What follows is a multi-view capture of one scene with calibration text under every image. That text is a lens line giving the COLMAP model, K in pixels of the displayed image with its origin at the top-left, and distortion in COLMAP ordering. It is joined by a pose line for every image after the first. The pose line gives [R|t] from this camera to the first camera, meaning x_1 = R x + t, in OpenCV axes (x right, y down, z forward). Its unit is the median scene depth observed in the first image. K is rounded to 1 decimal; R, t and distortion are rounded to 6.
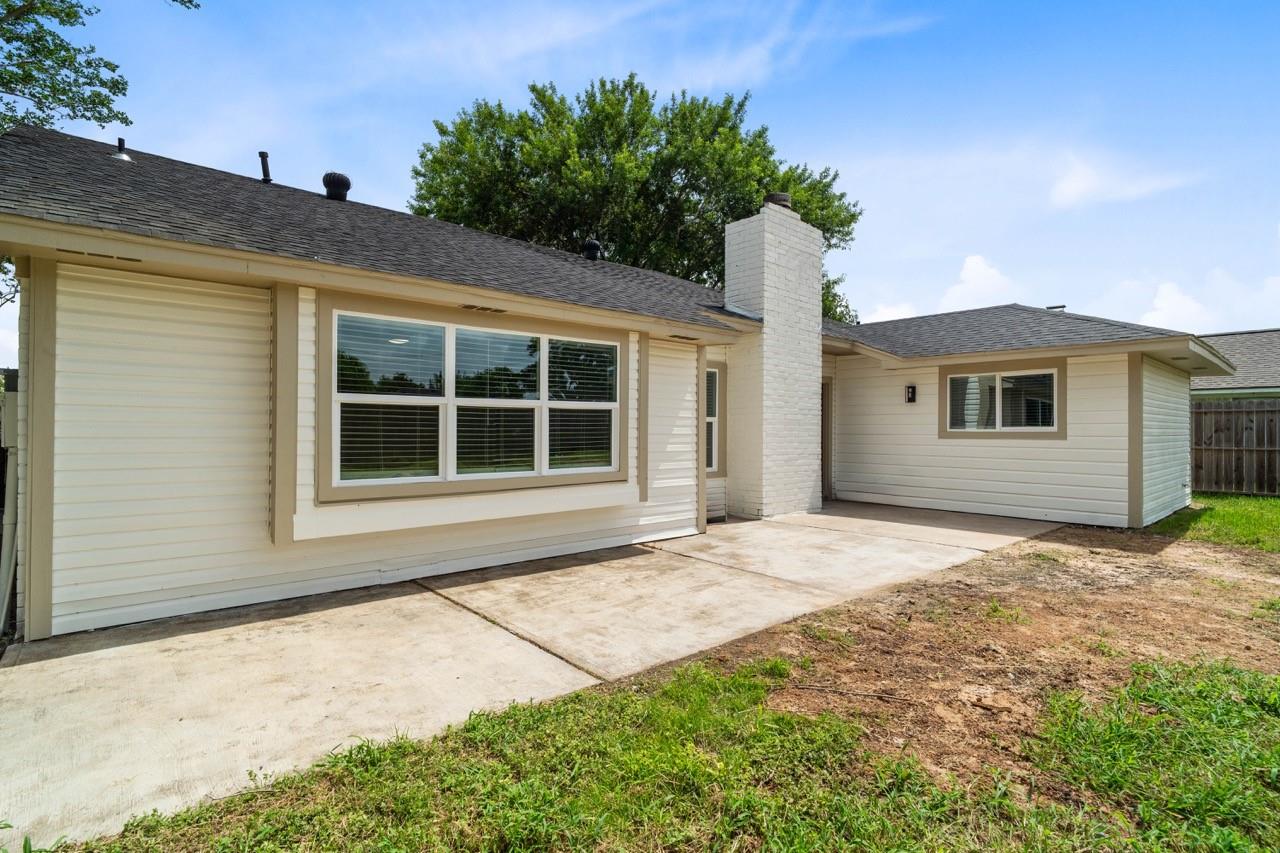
lens RADIAL K [[613.2, 0, 631.8], [0, 613.2, 425.9], [0, 0, 1]] dist [-0.020678, 0.010034]
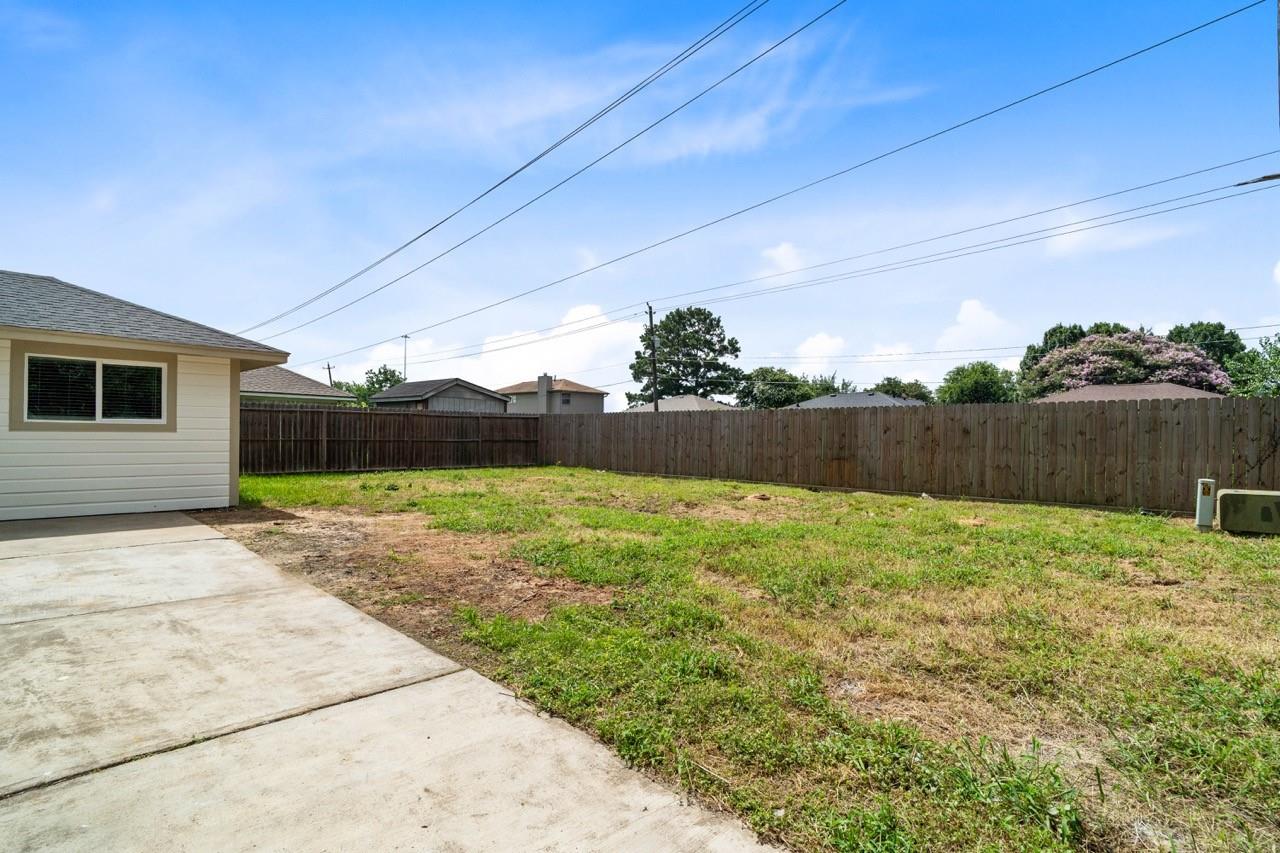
lens RADIAL K [[613.2, 0, 631.8], [0, 613.2, 425.9], [0, 0, 1]] dist [-0.020678, 0.010034]
pose [[-0.076617, 0.006293, 0.997041, -0.853326], [-0.023209, 0.999698, -0.008094, 0.004527], [-0.996790, -0.023760, -0.076447, 0.623536]]
